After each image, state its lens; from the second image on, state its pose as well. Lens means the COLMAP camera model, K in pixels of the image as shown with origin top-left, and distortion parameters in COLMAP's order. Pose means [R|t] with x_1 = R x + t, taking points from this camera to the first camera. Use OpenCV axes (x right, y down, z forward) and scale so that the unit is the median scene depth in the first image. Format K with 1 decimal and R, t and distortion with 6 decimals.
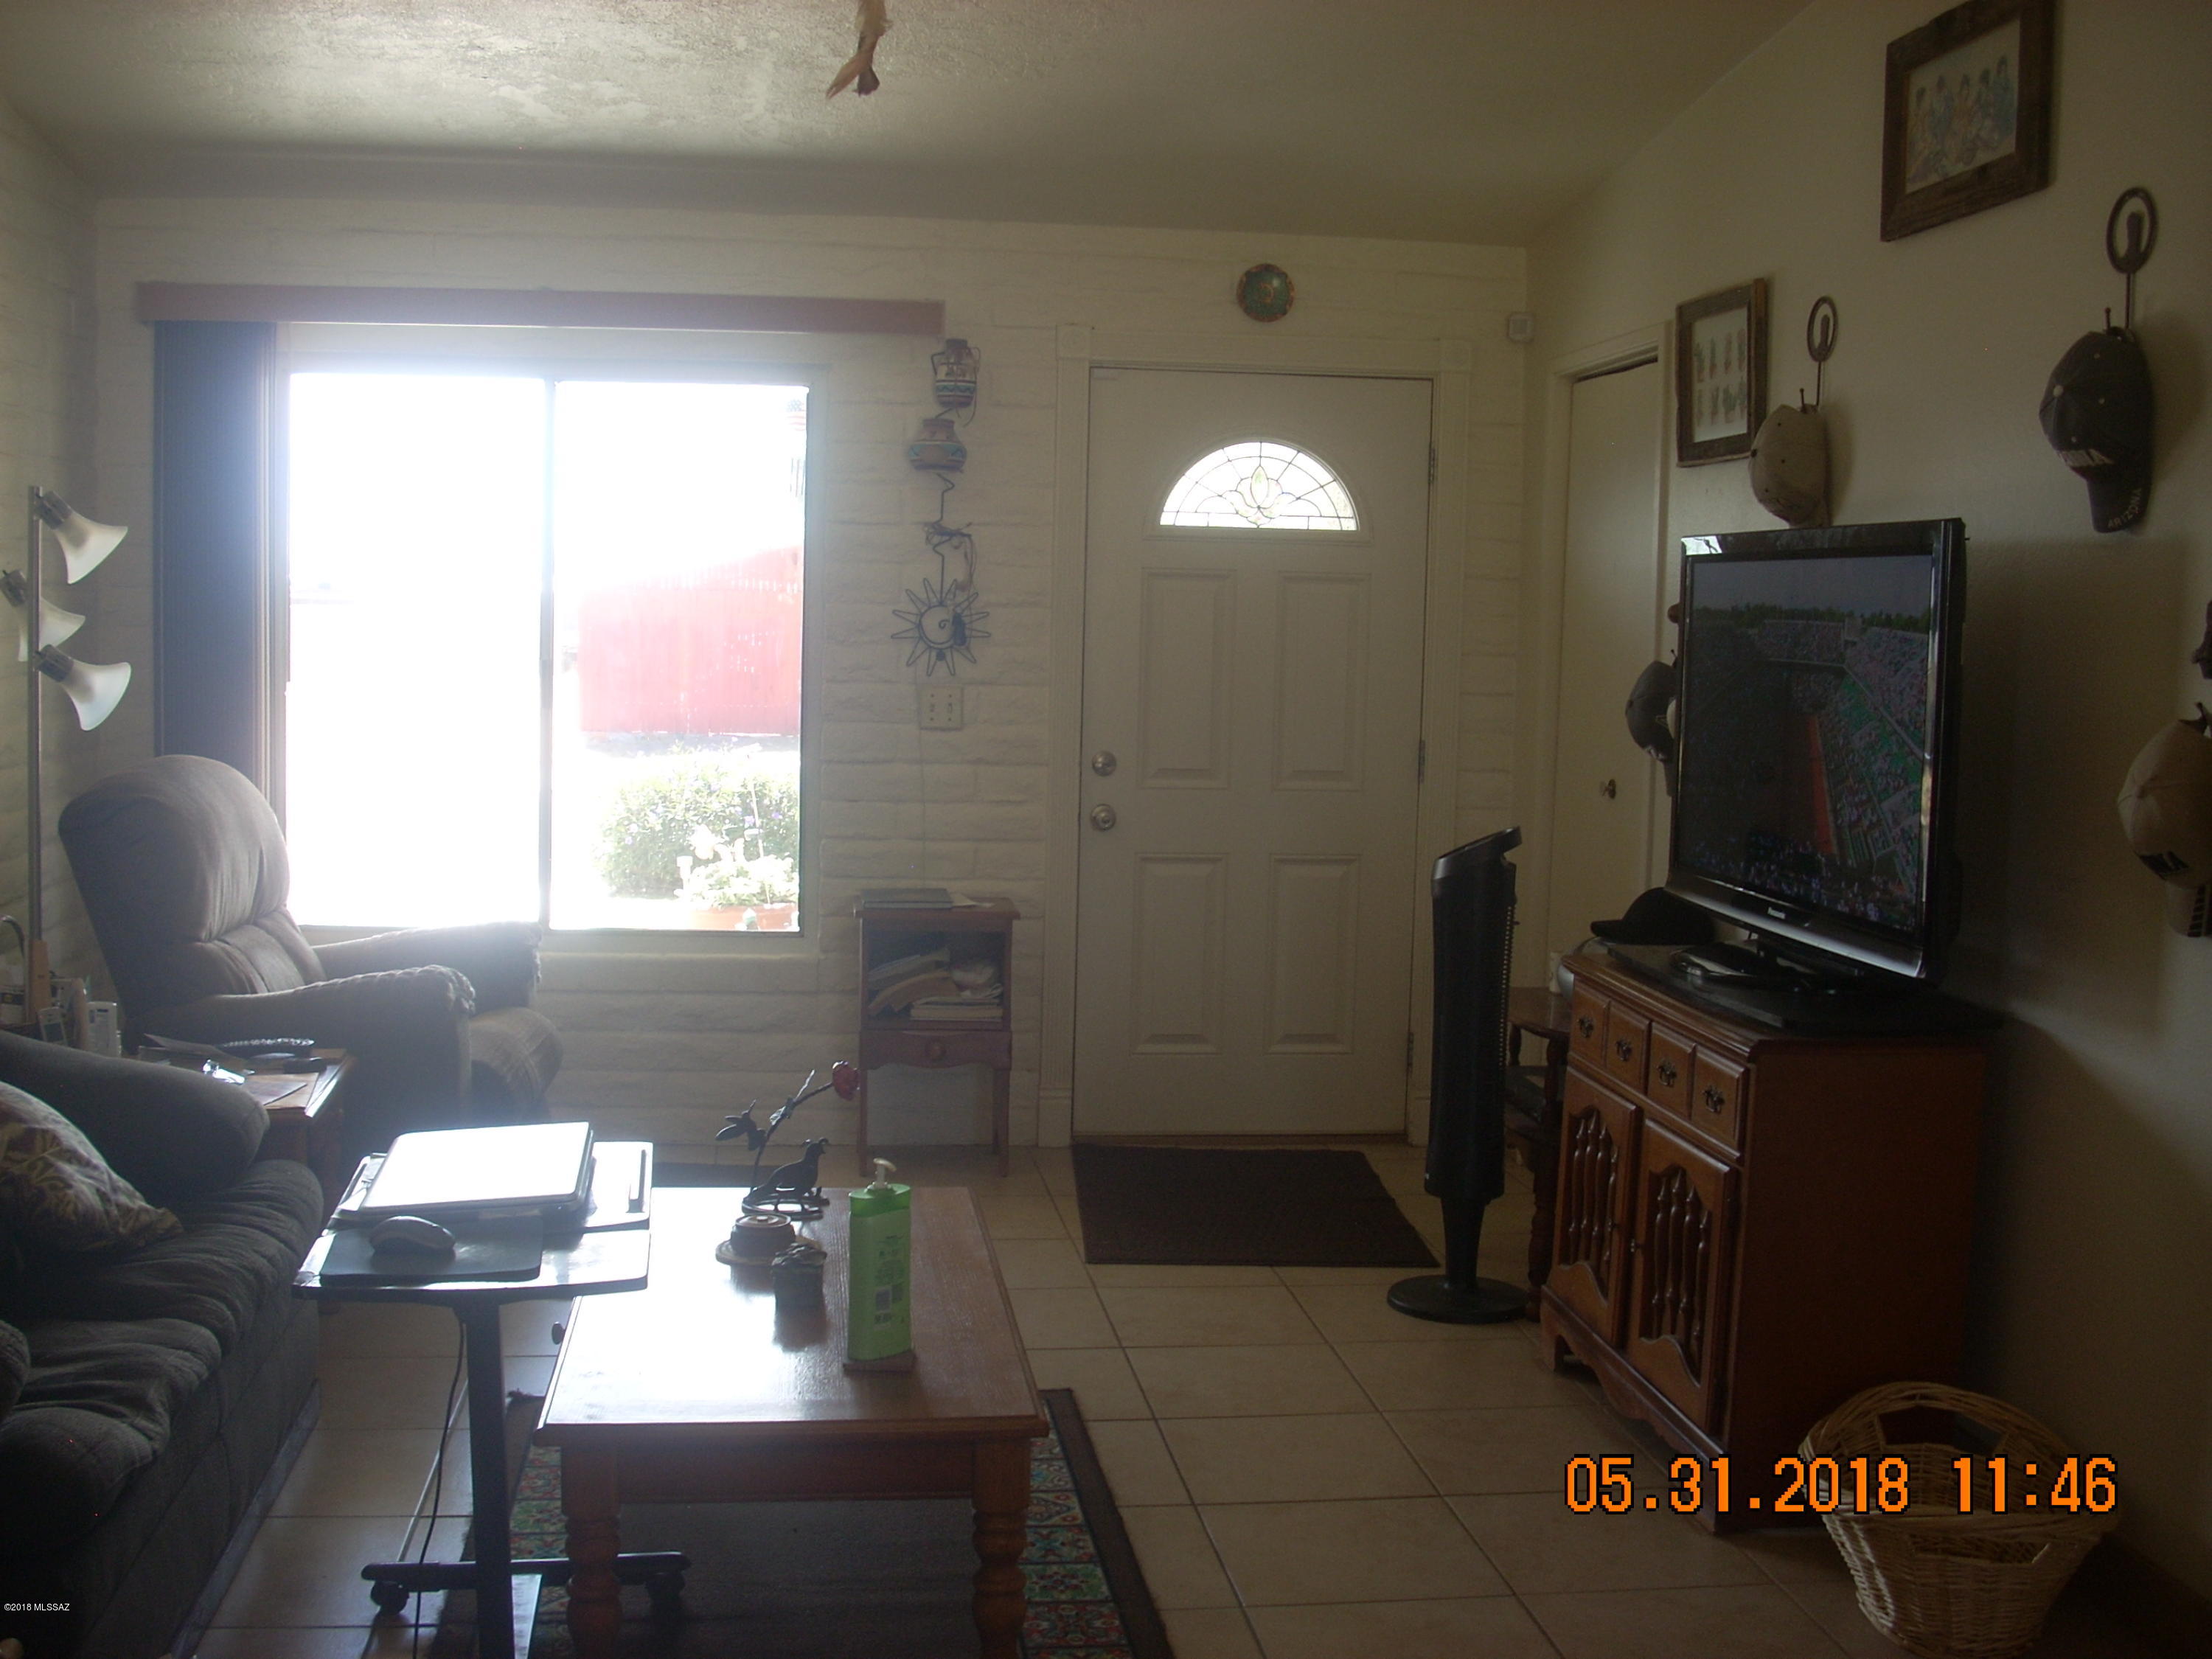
lens RADIAL K [[2411.5, 0, 1106.0], [0, 2411.5, 829.5], [0, 0, 1]] dist [-0.196249, 0.195750]
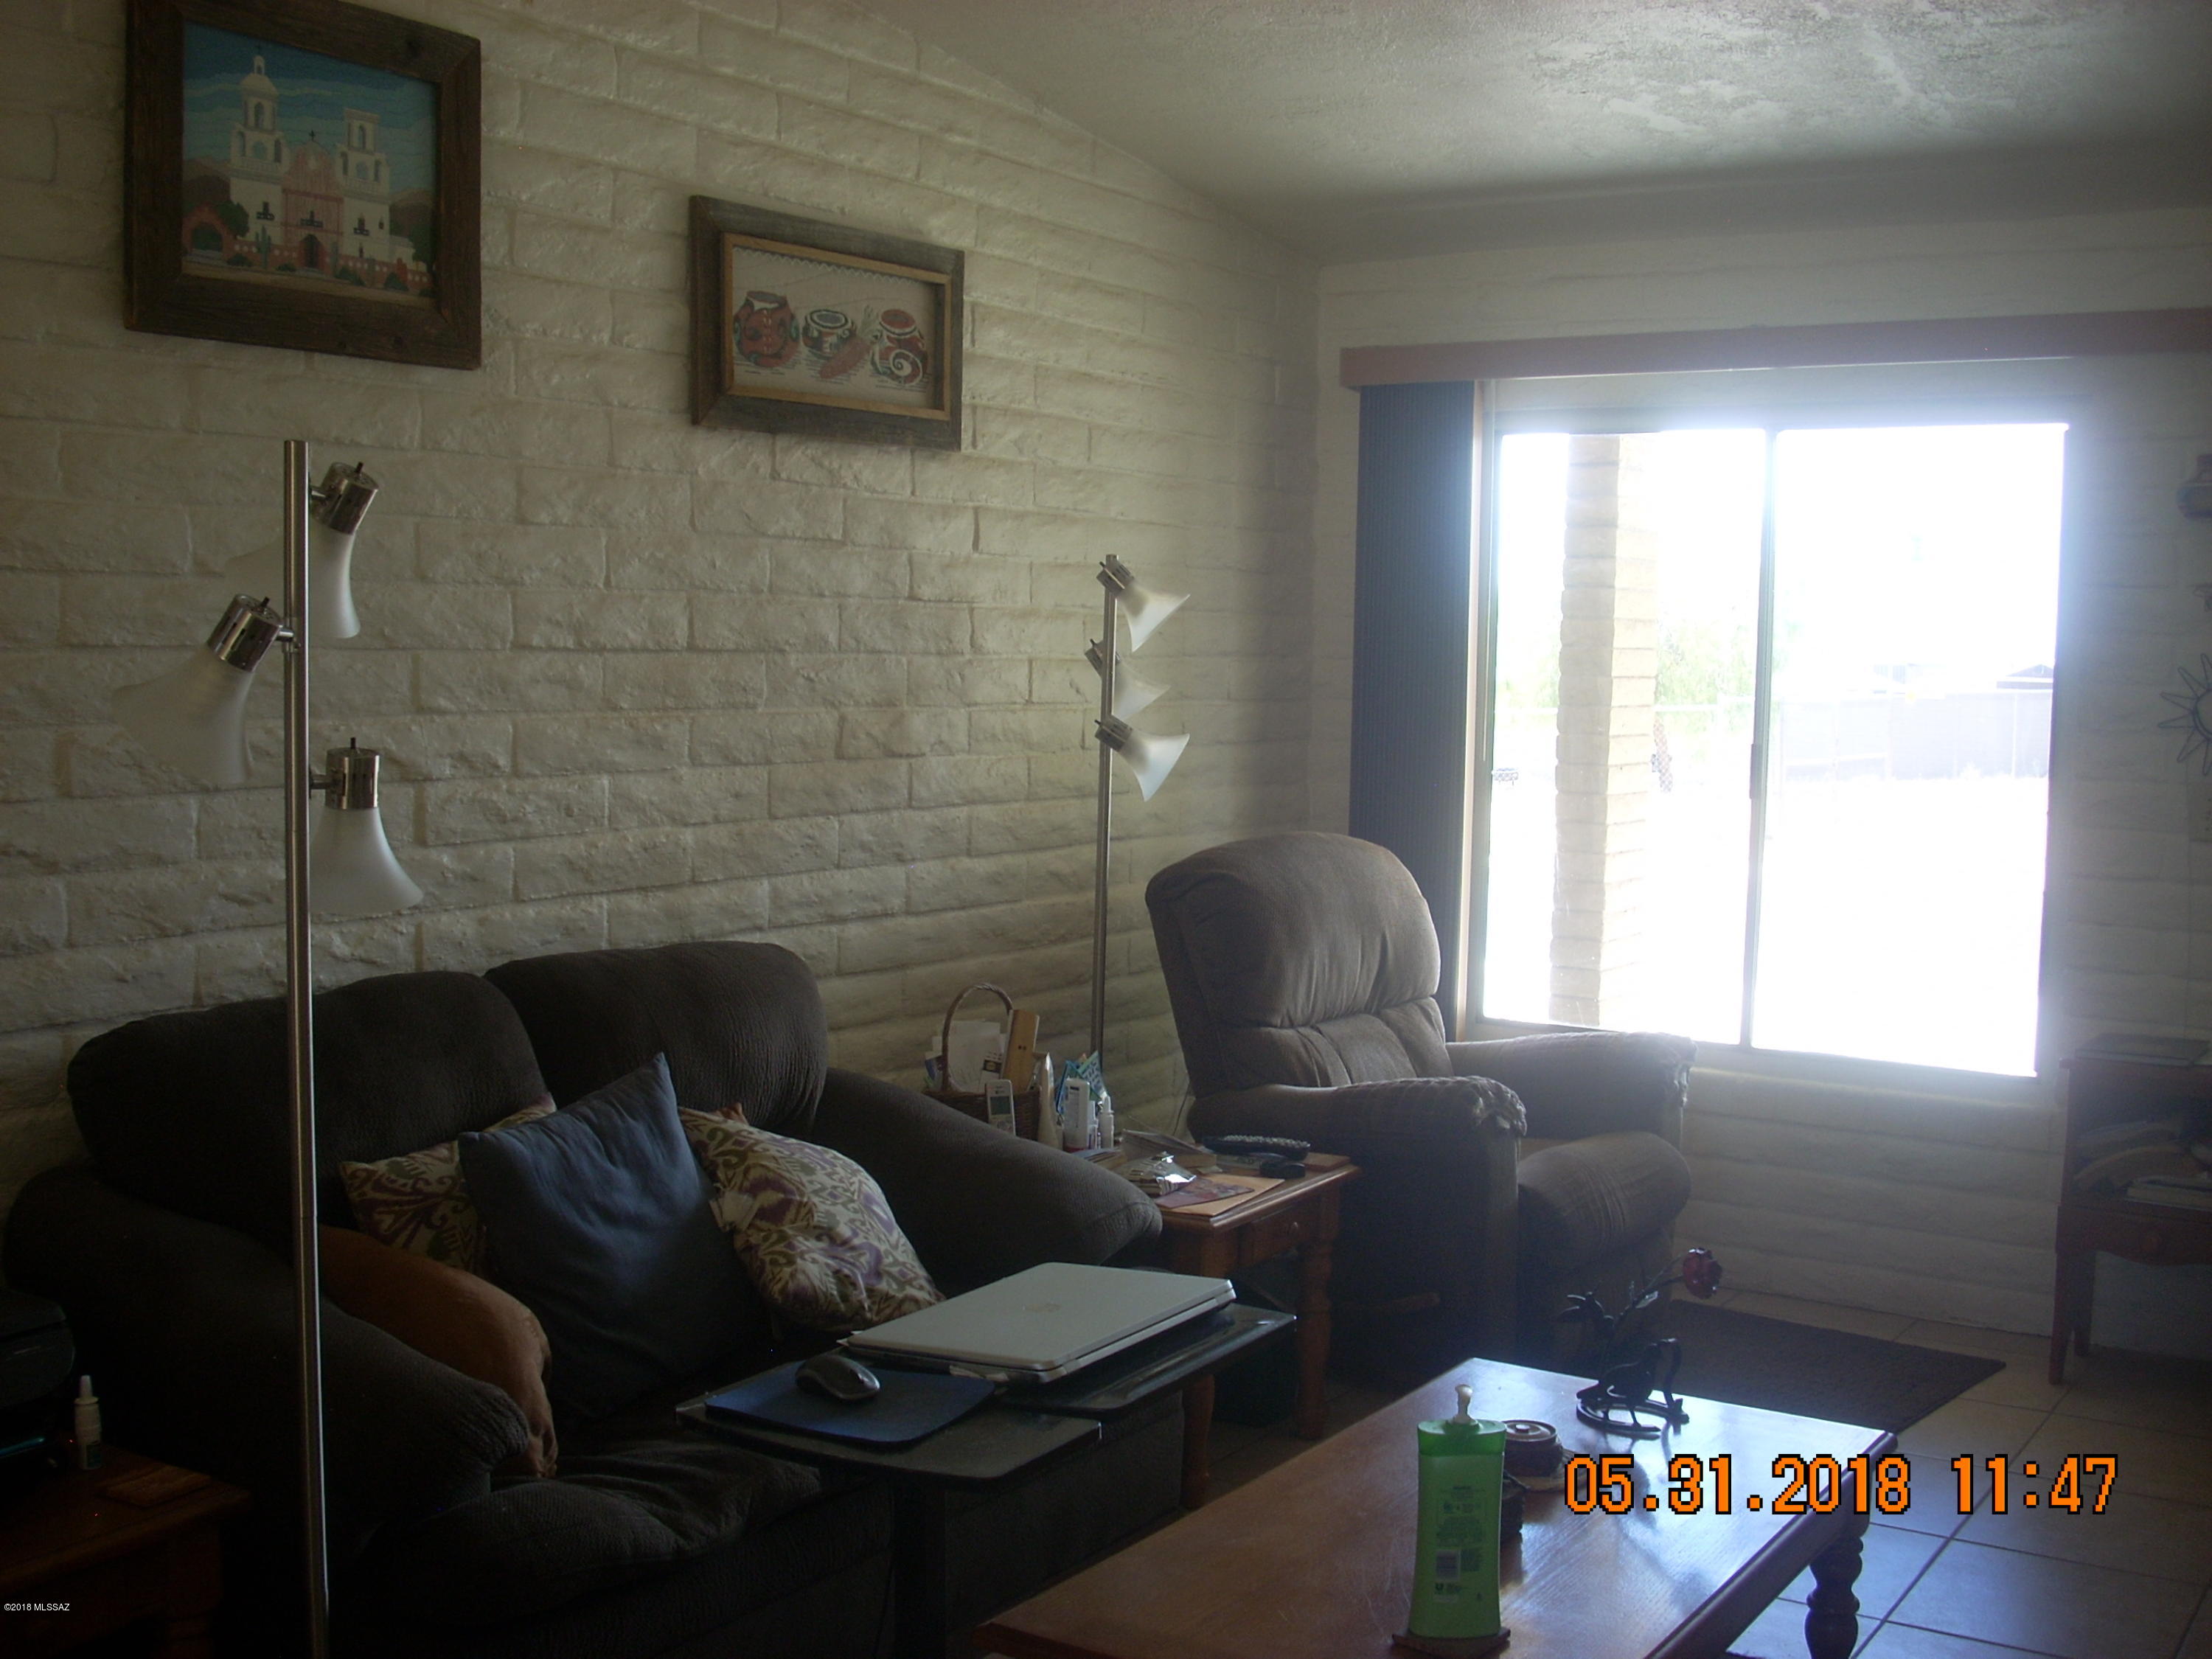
lens RADIAL K [[2411.5, 0, 1106.0], [0, 2411.5, 829.5], [0, 0, 1]] dist [-0.196249, 0.195750]
pose [[0.750126, 0.039049, -0.660141, 0.196371], [-0.062586, 0.997966, -0.012085, -0.015707], [0.658326, 0.050381, 0.751045, 0.206807]]
